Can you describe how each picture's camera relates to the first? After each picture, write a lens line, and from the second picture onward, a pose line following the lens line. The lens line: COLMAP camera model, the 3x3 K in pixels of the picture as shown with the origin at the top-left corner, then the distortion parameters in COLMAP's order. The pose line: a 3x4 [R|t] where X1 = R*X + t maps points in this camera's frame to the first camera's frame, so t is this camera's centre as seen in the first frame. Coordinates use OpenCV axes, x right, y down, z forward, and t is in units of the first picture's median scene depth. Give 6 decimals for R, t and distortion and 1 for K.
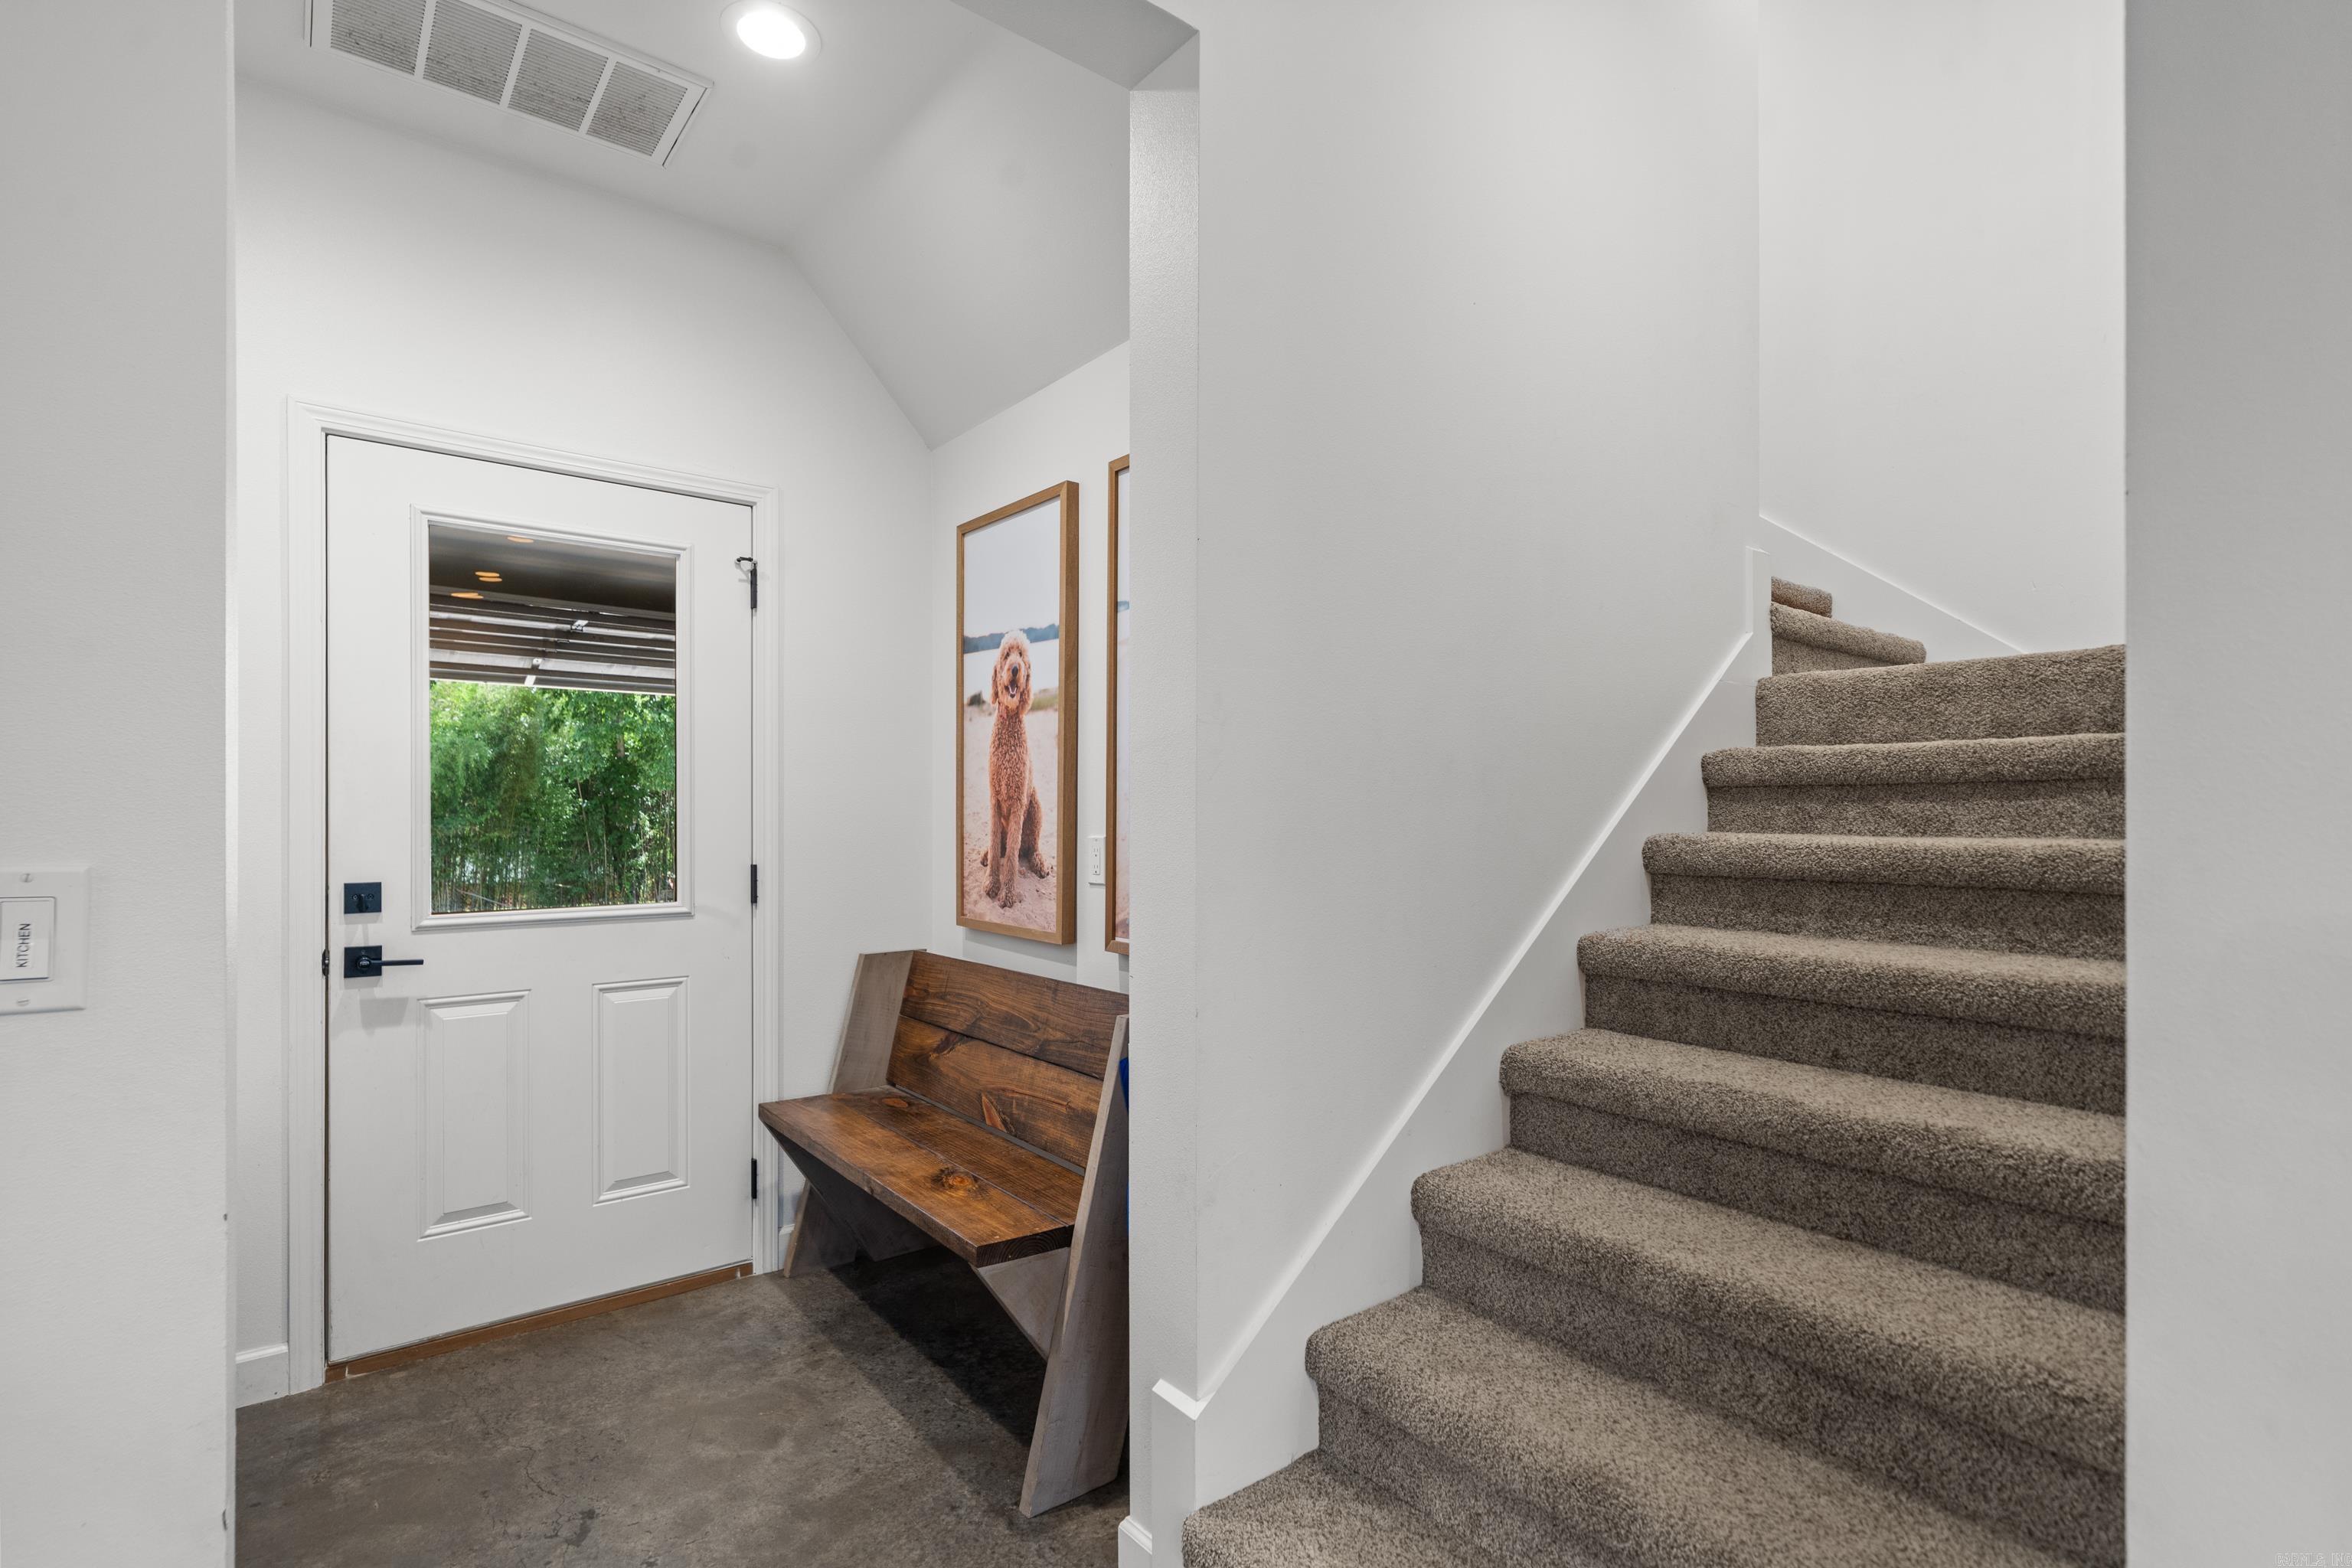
lens RADIAL K [[1094.9, 0, 1176.0], [0, 1094.9, 814.9], [0, 0, 1]] dist [-0.003741, -0.000220]
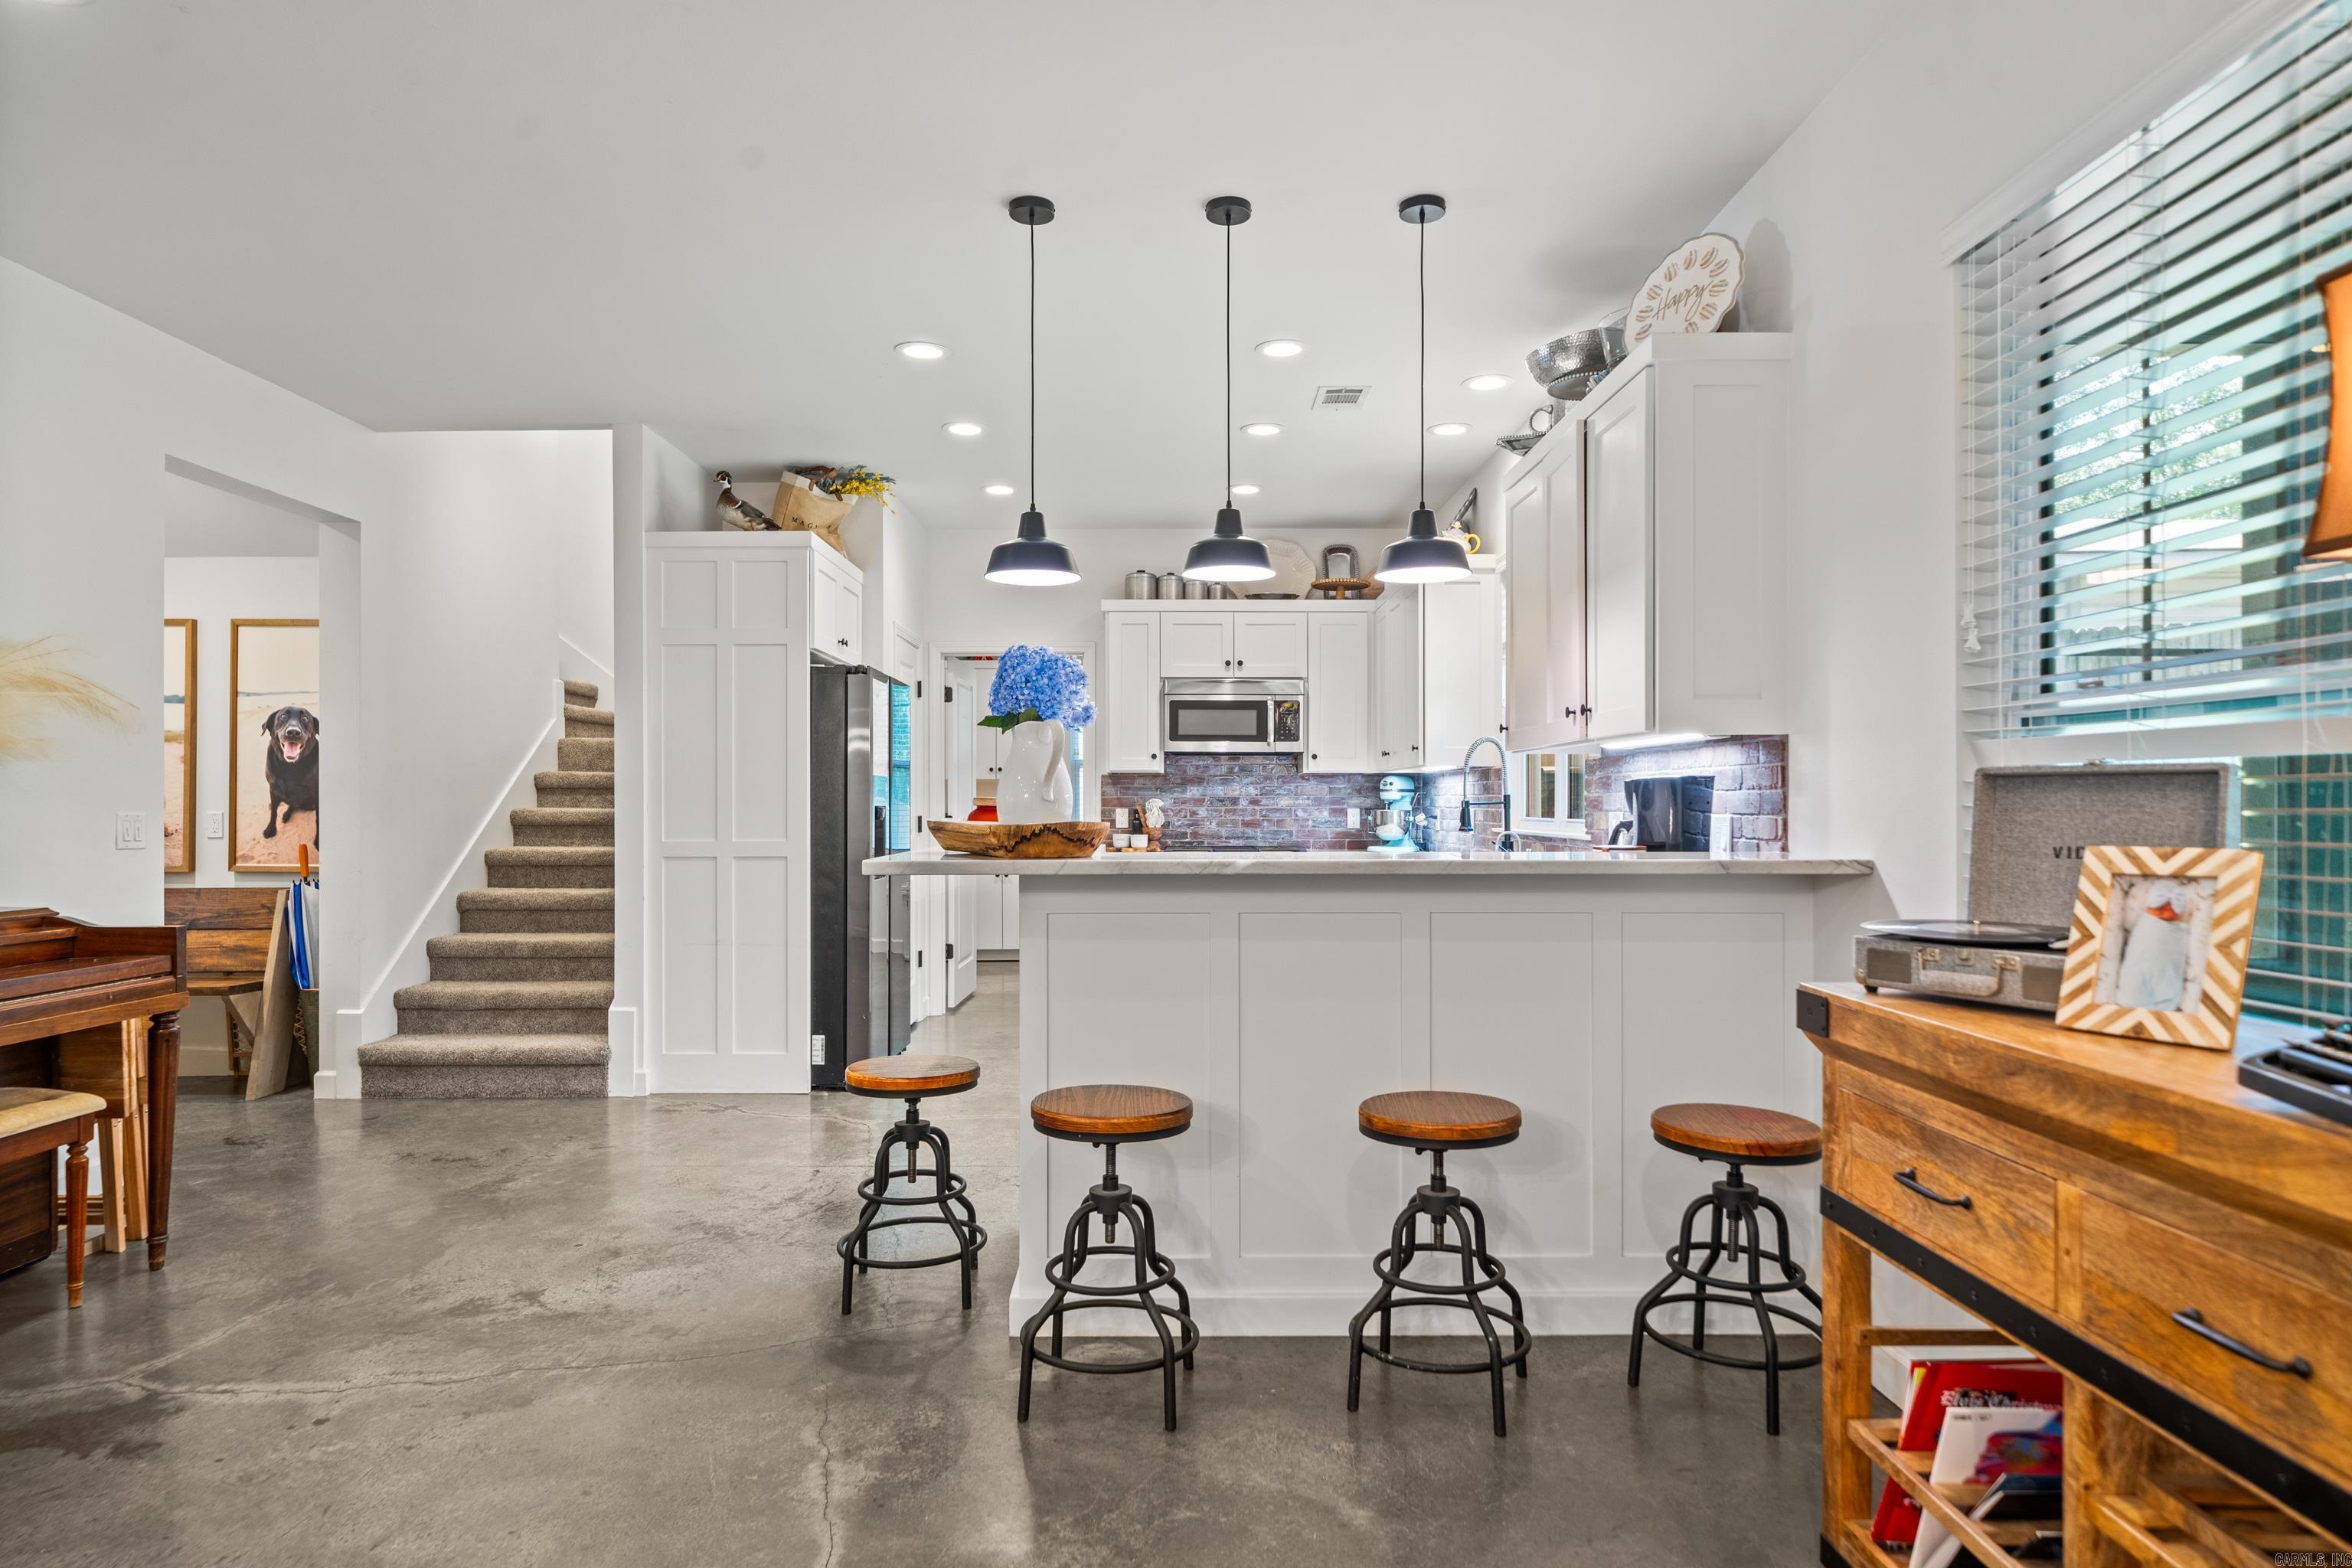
lens RADIAL K [[1392.5, 0, 1179.9], [0, 1392.5, 795.9], [0, 0, 1]] dist [-0.001391, 0.003700]
pose [[0.625476, 0.001326, 0.780242, -1.042344], [-0.000853, 0.999999, -0.001015, -0.008177], [-0.780243, -0.000031, 0.625476, -2.063814]]
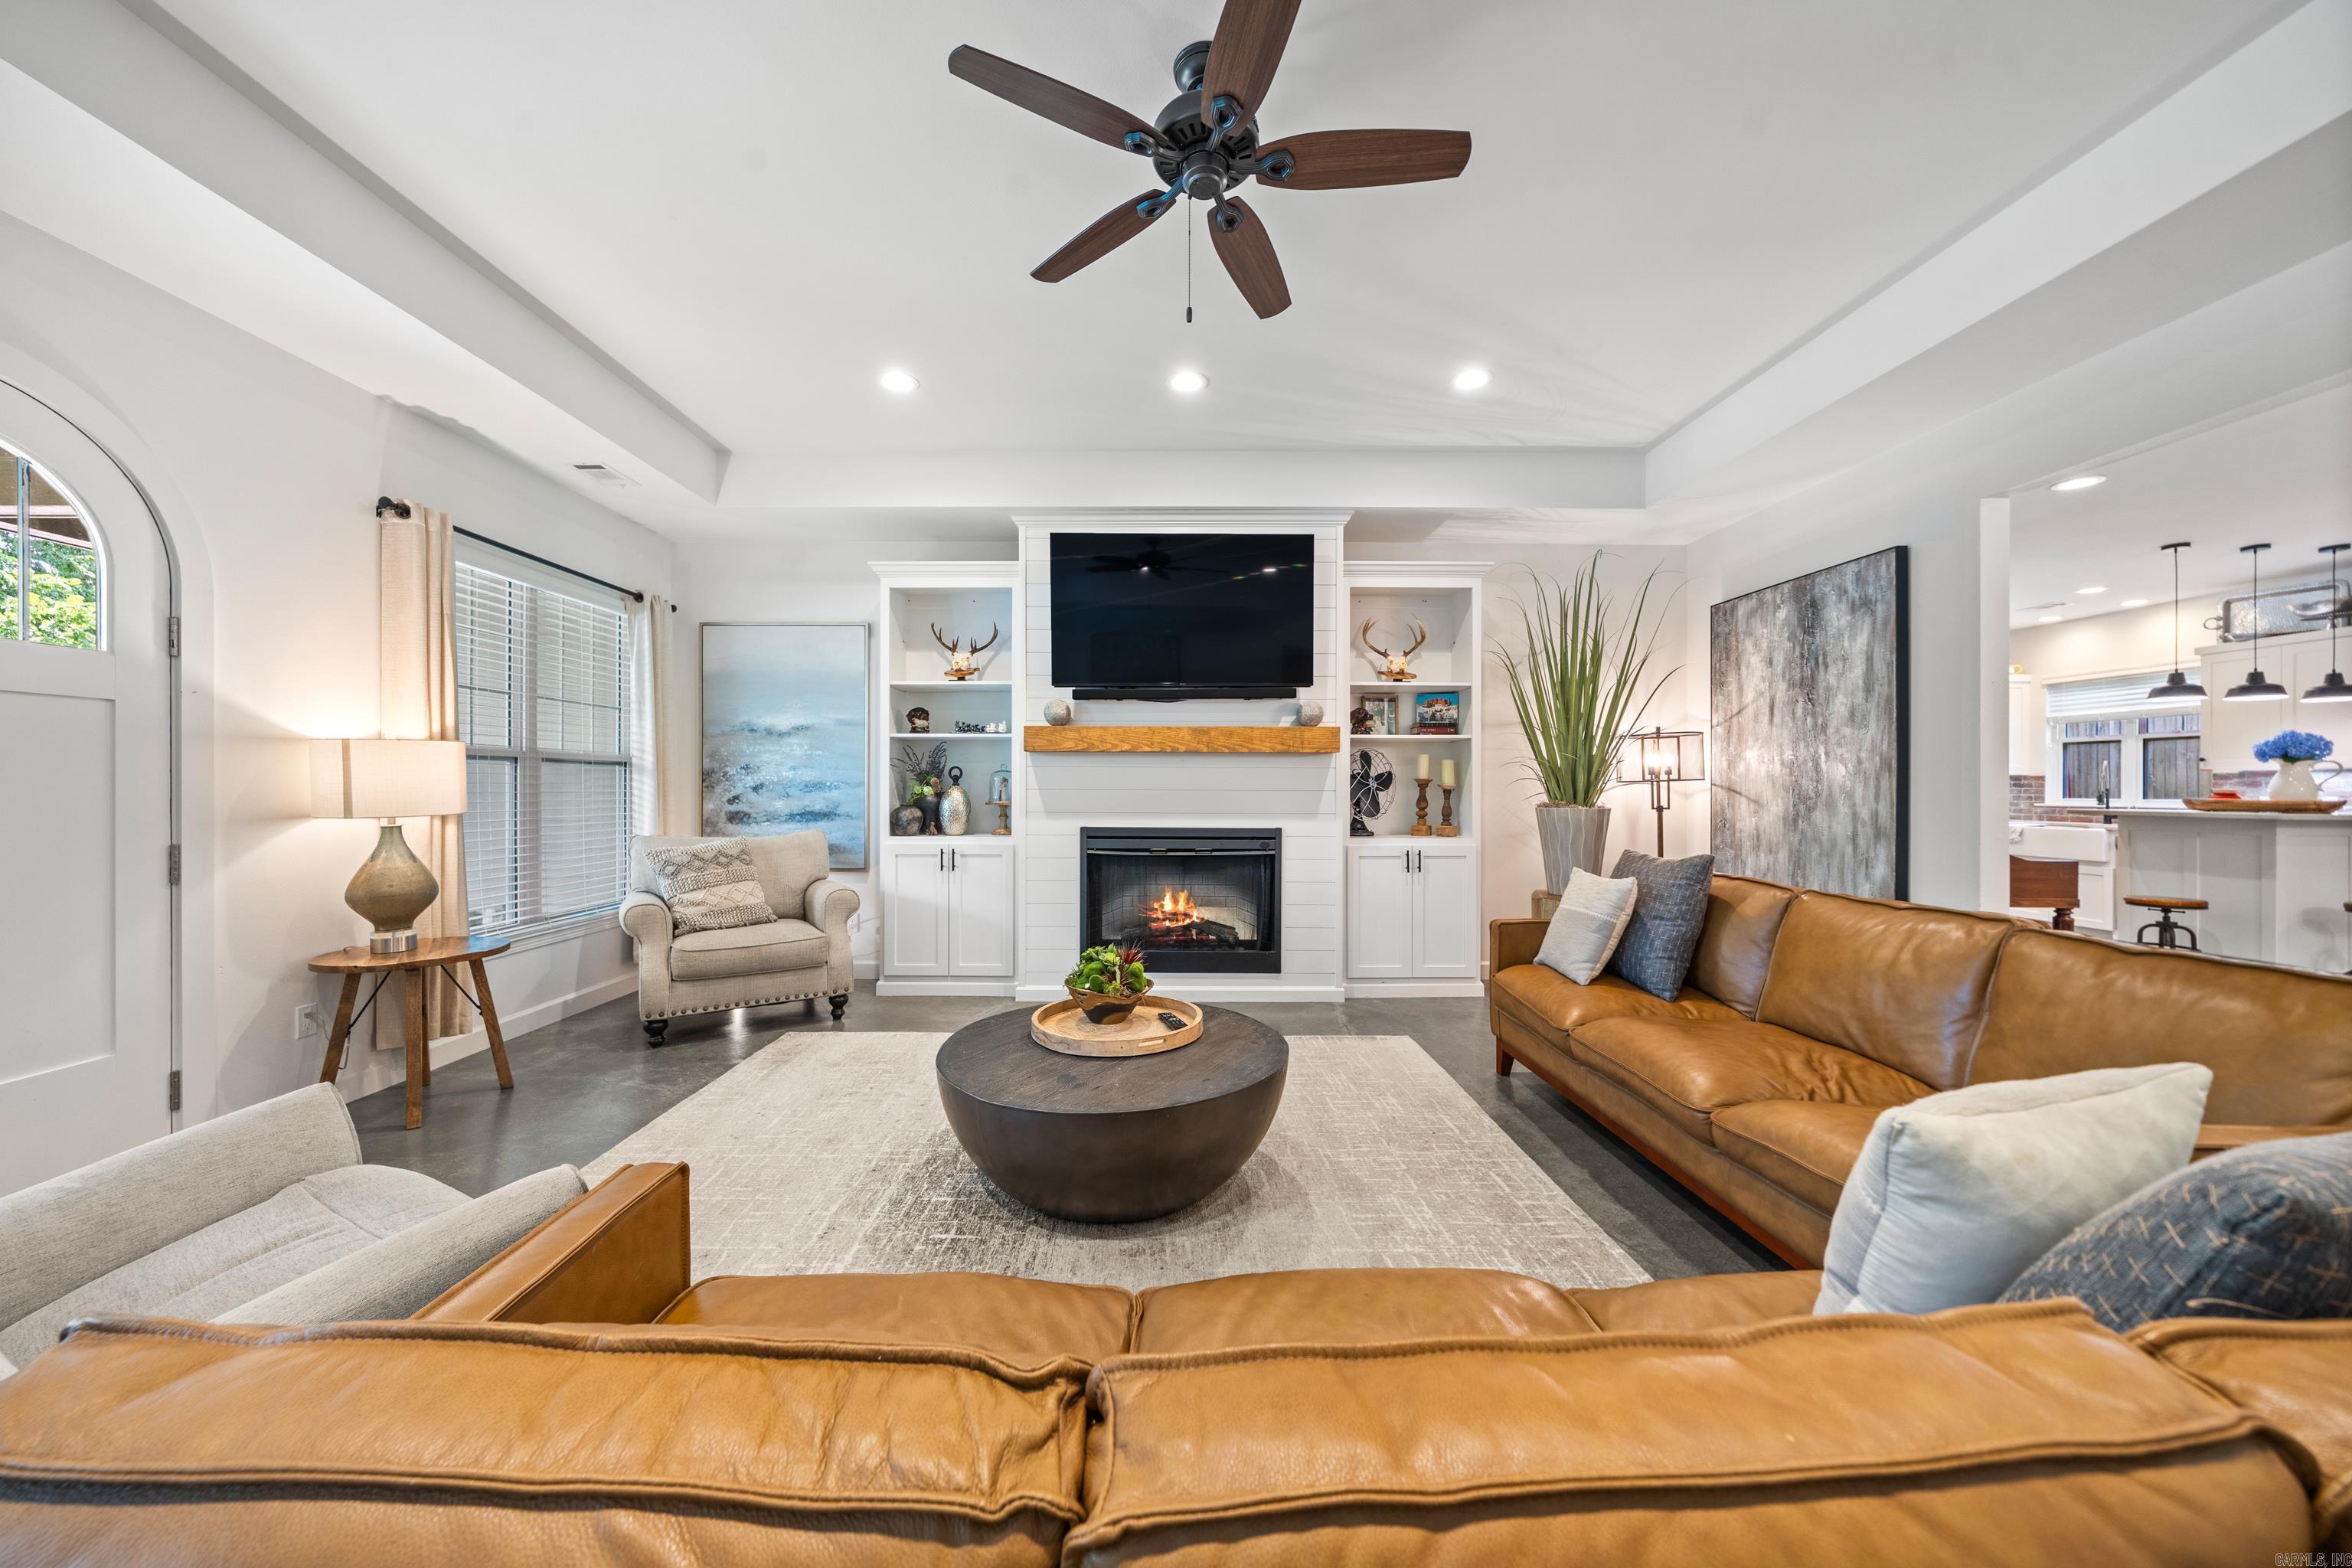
lens RADIAL K [[804.8, 0, 1157.0], [0, 804.8, 792.1], [0, 0, 1]] dist [-0.006239, 0.000558]
pose [[0.626687, -0.001426, 0.779270, -3.470419], [-0.004529, 0.999975, 0.005472, -0.000231], [-0.779258, -0.006959, 0.626665, -0.046425]]
